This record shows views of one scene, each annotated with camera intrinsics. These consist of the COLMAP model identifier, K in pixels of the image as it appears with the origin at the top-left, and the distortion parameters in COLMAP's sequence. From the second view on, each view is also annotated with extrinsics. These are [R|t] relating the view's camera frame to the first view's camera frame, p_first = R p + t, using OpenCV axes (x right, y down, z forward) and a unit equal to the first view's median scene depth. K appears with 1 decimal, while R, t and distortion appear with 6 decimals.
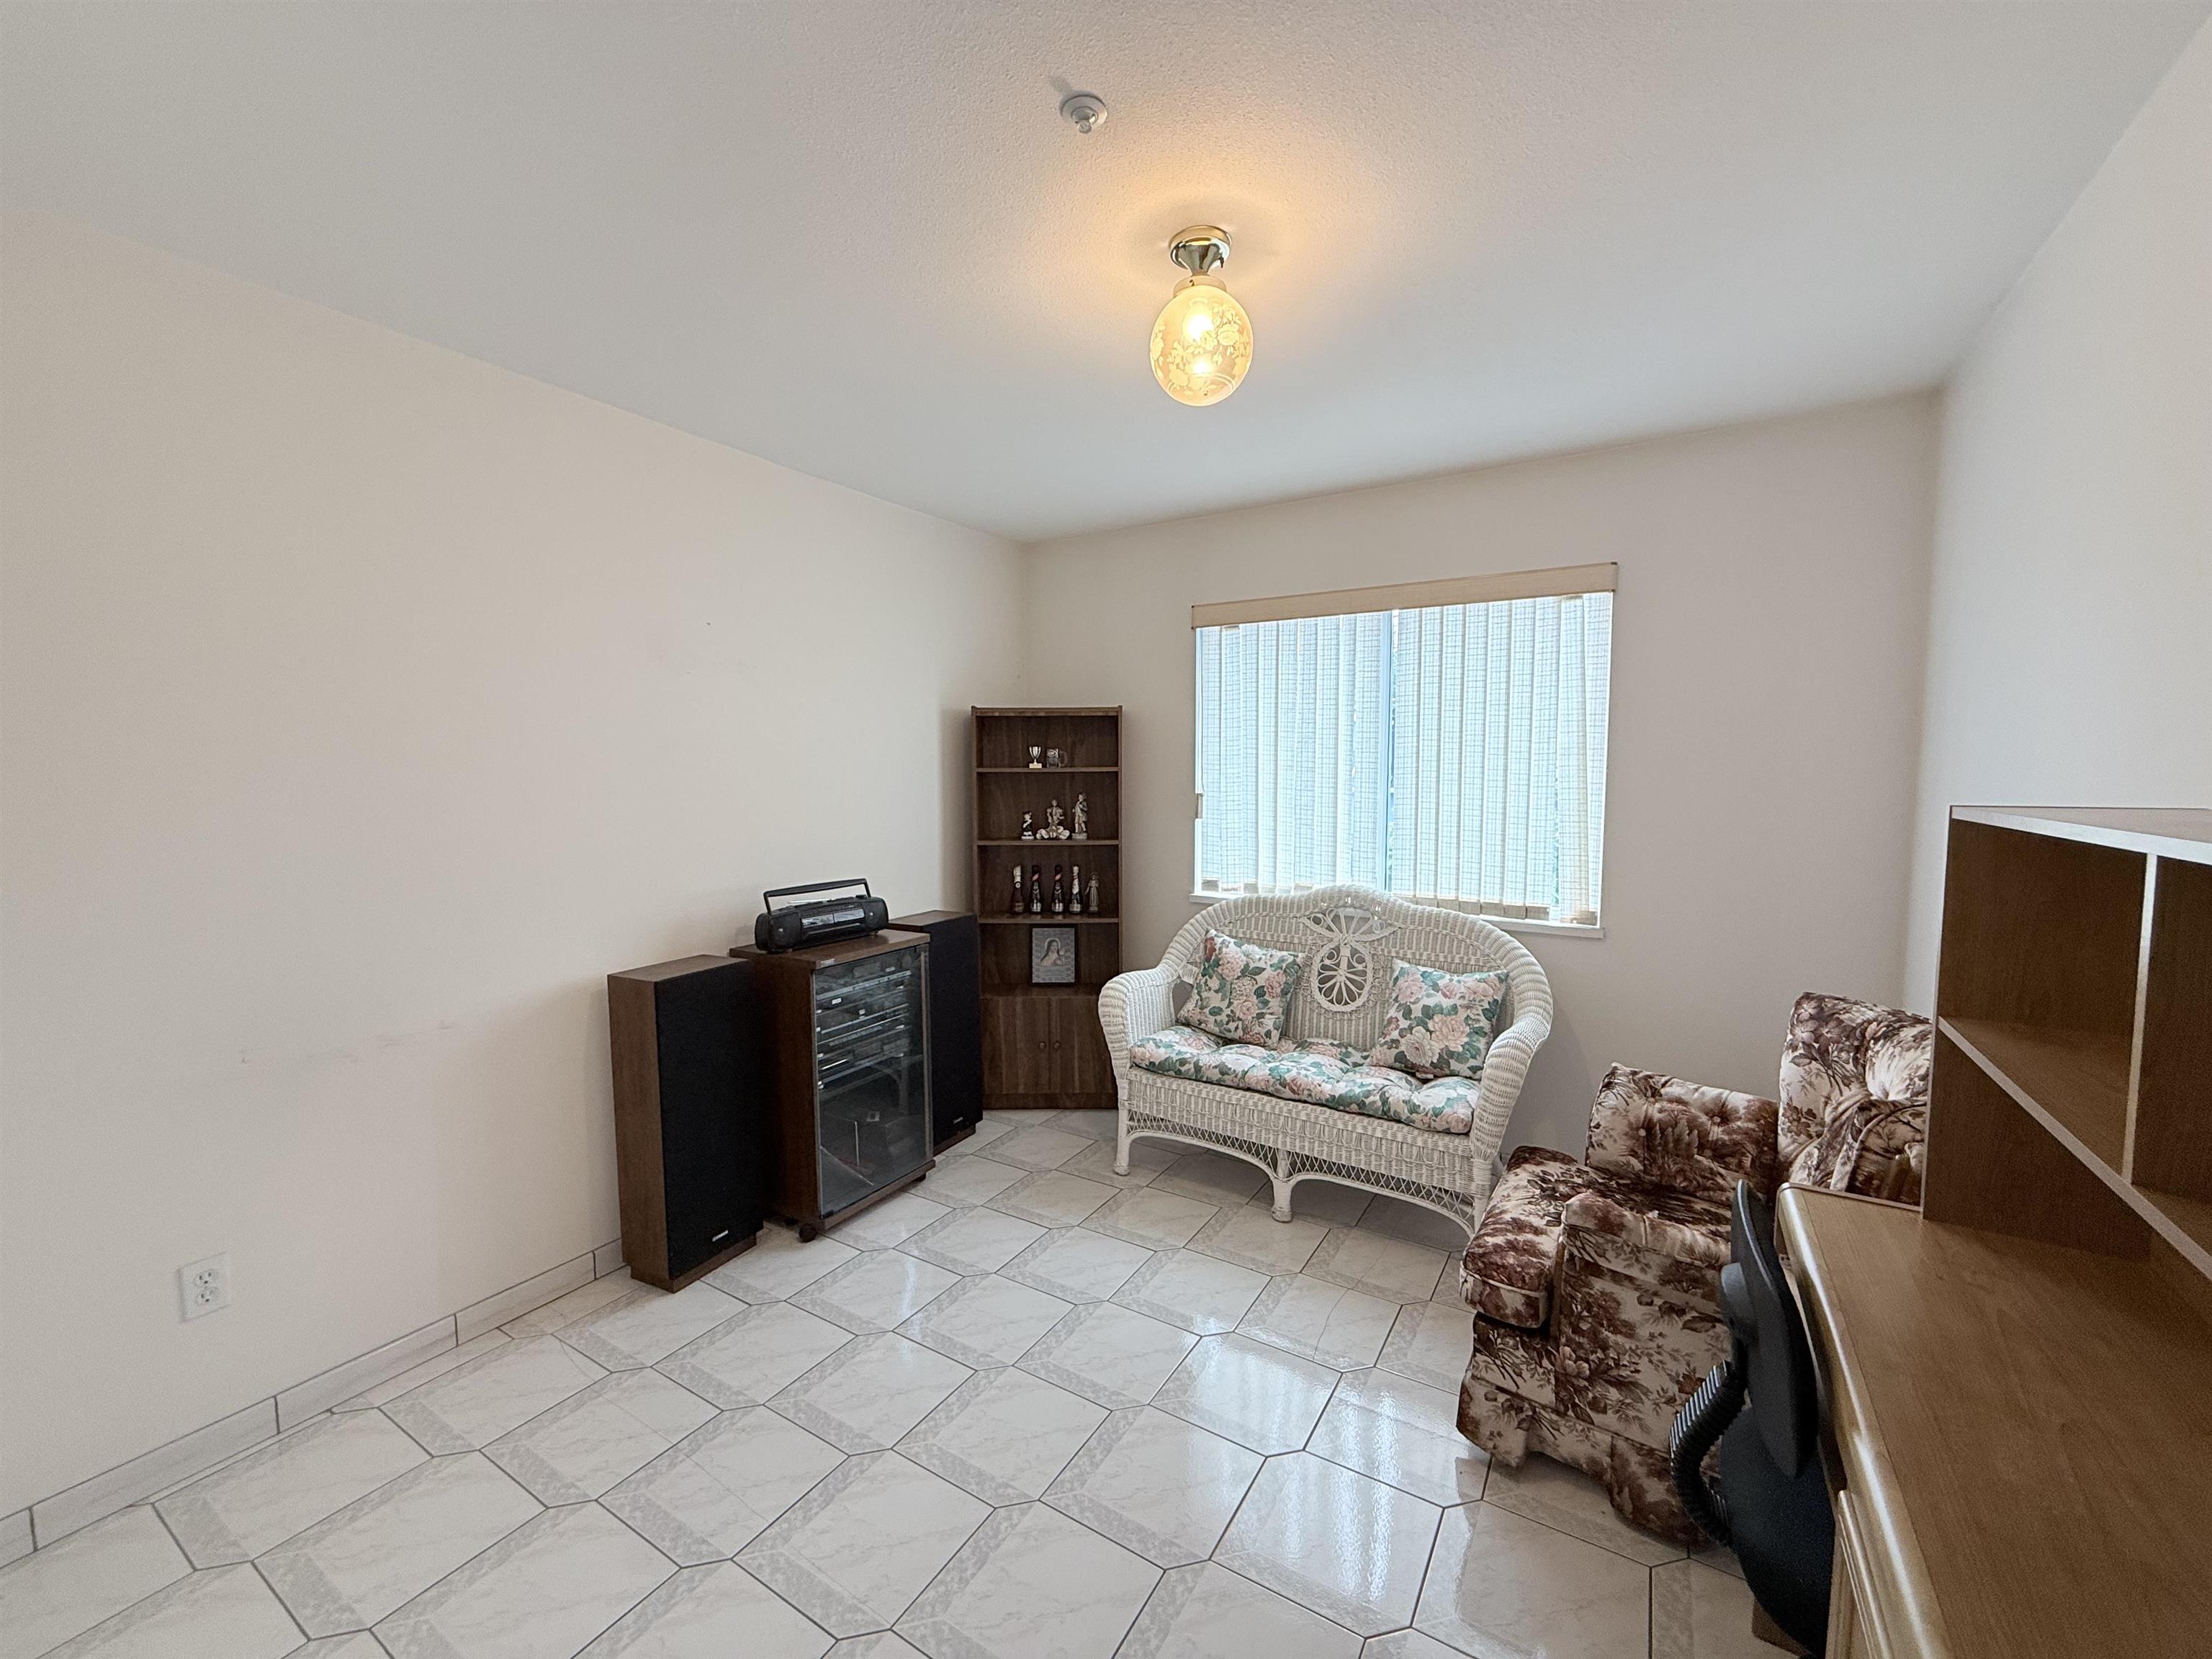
lens RADIAL K [[882.1, 0, 1099.7], [0, 882.1, 831.3], [0, 0, 1]] dist [0.000736, -0.000106]
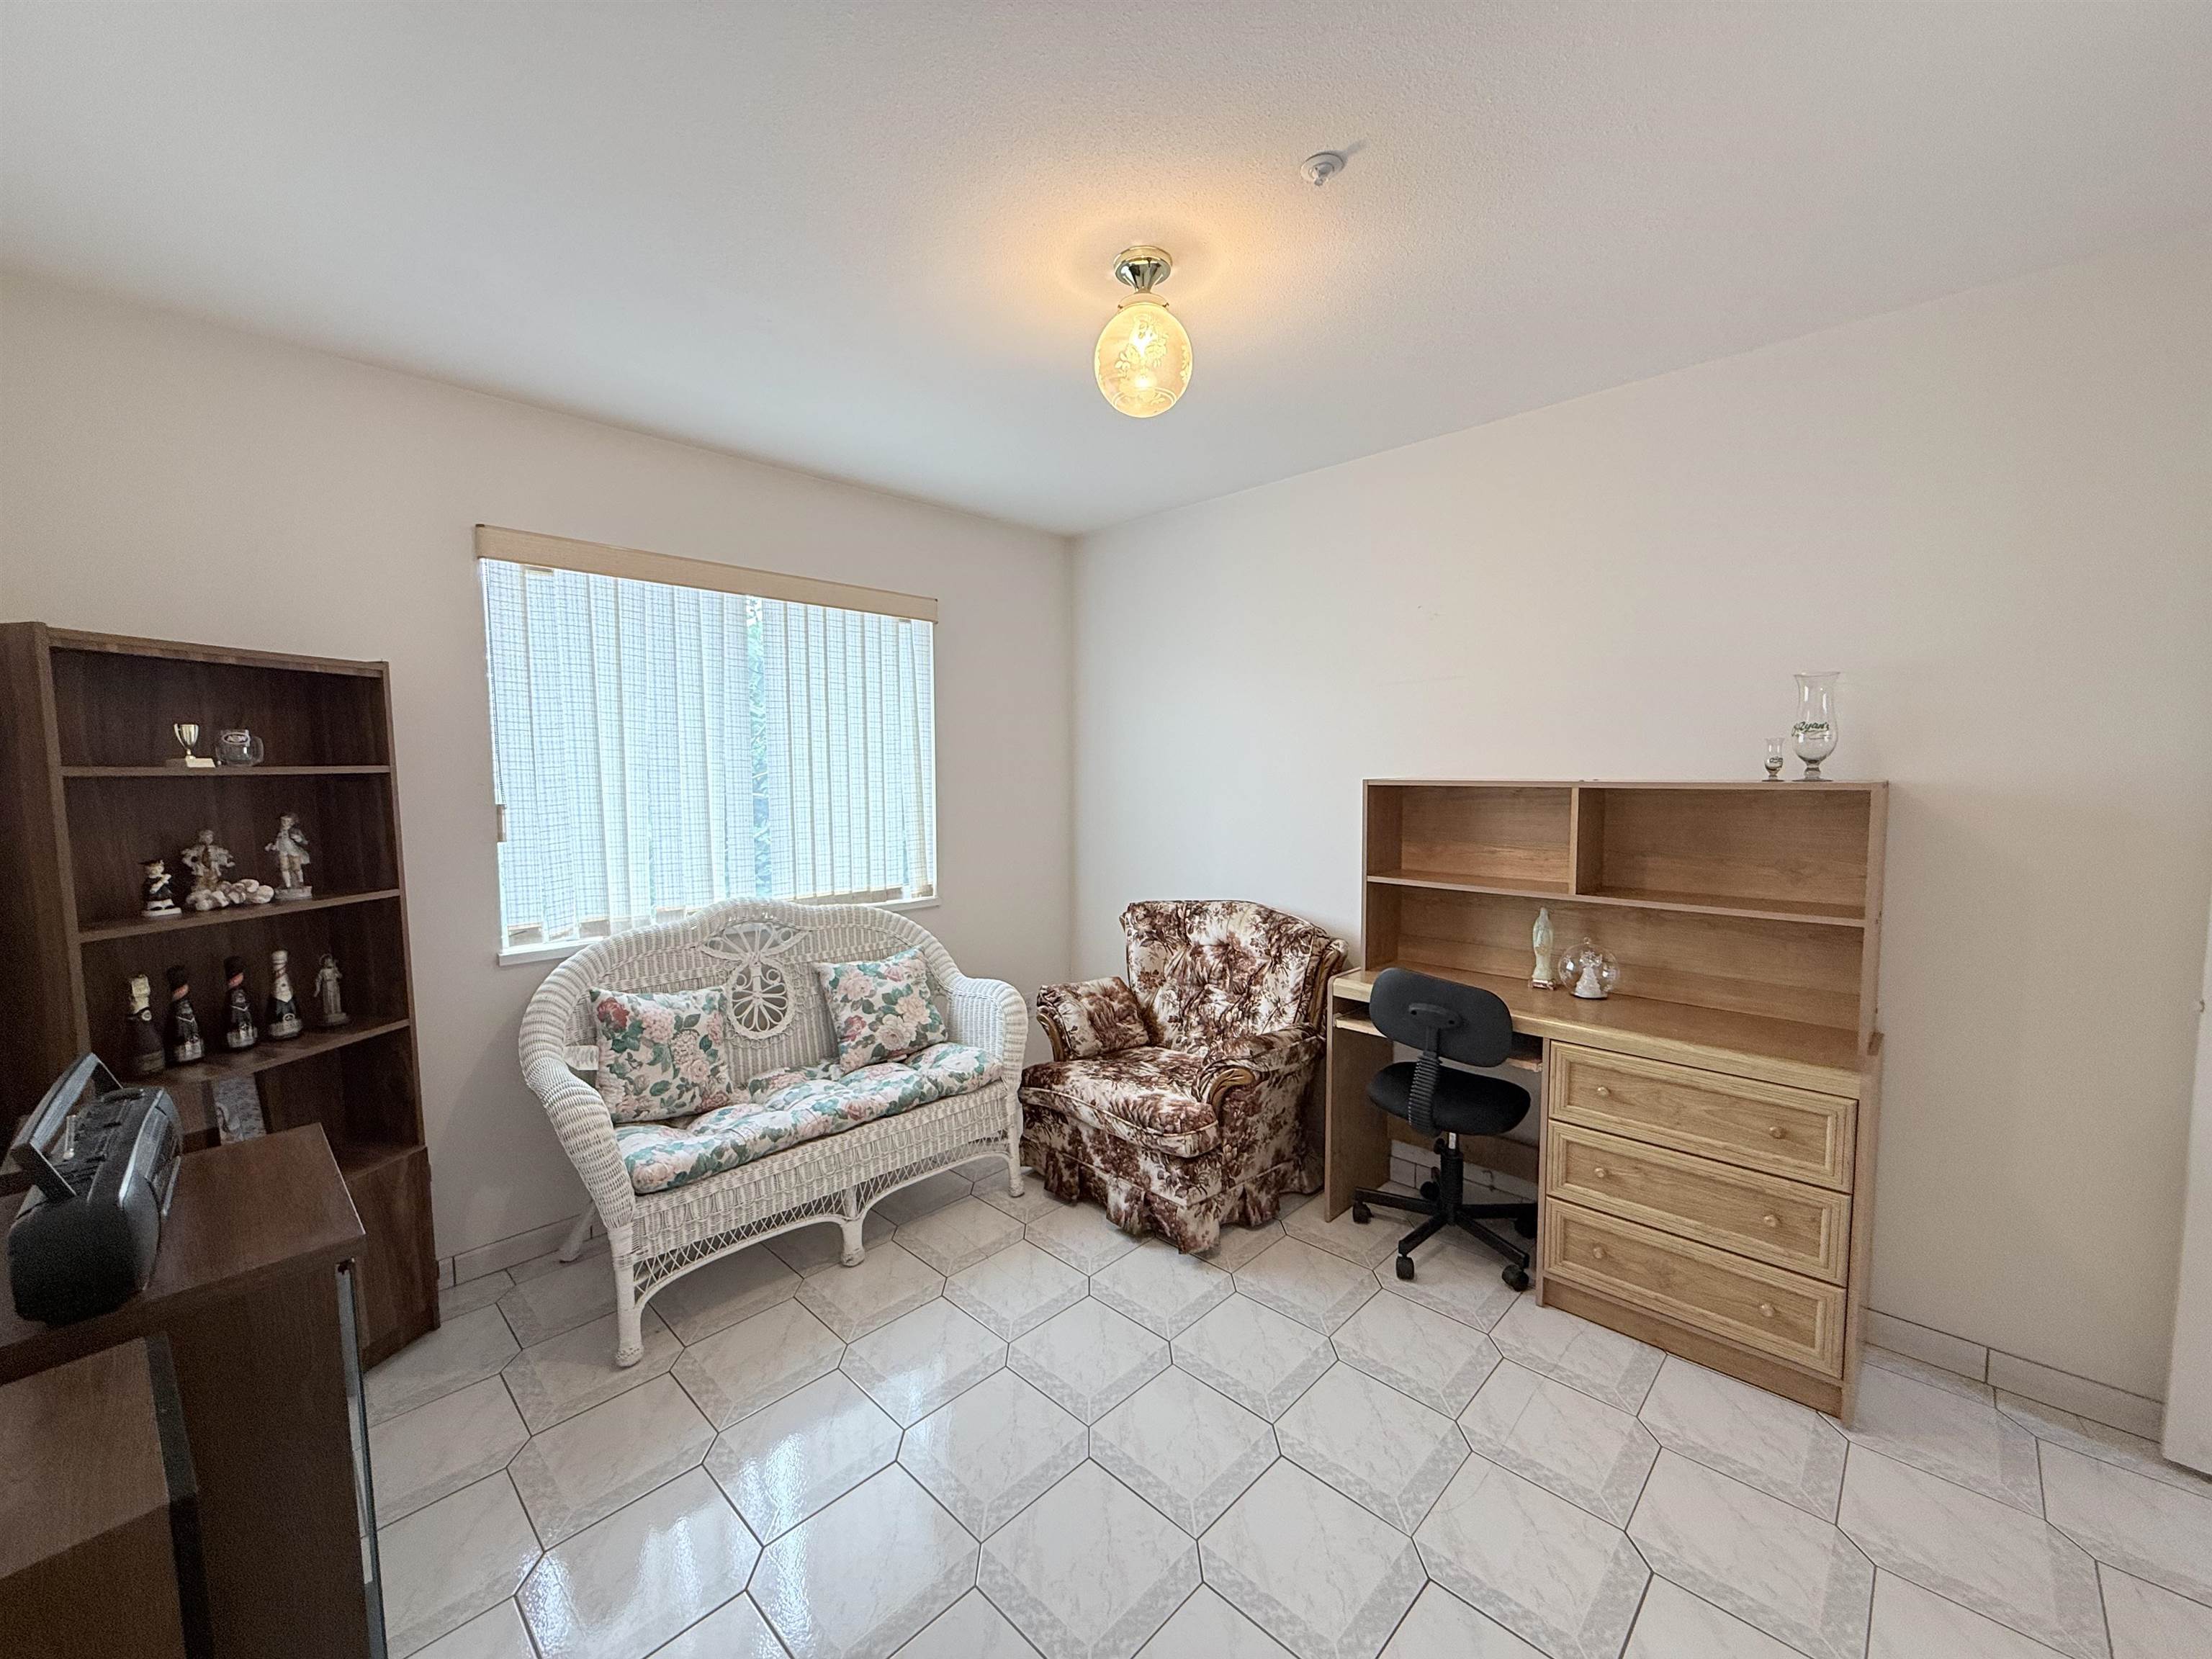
lens RADIAL K [[882.1, 0, 1101.8], [0, 882.1, 832.3], [0, 0, 1]] dist [0.000736, -0.000106]
pose [[0.207843, -0.071887, 0.975517, -0.519520], [0.075898, 0.995474, 0.057187, -0.029237], [-0.975213, 0.062154, 0.212359, 0.464370]]
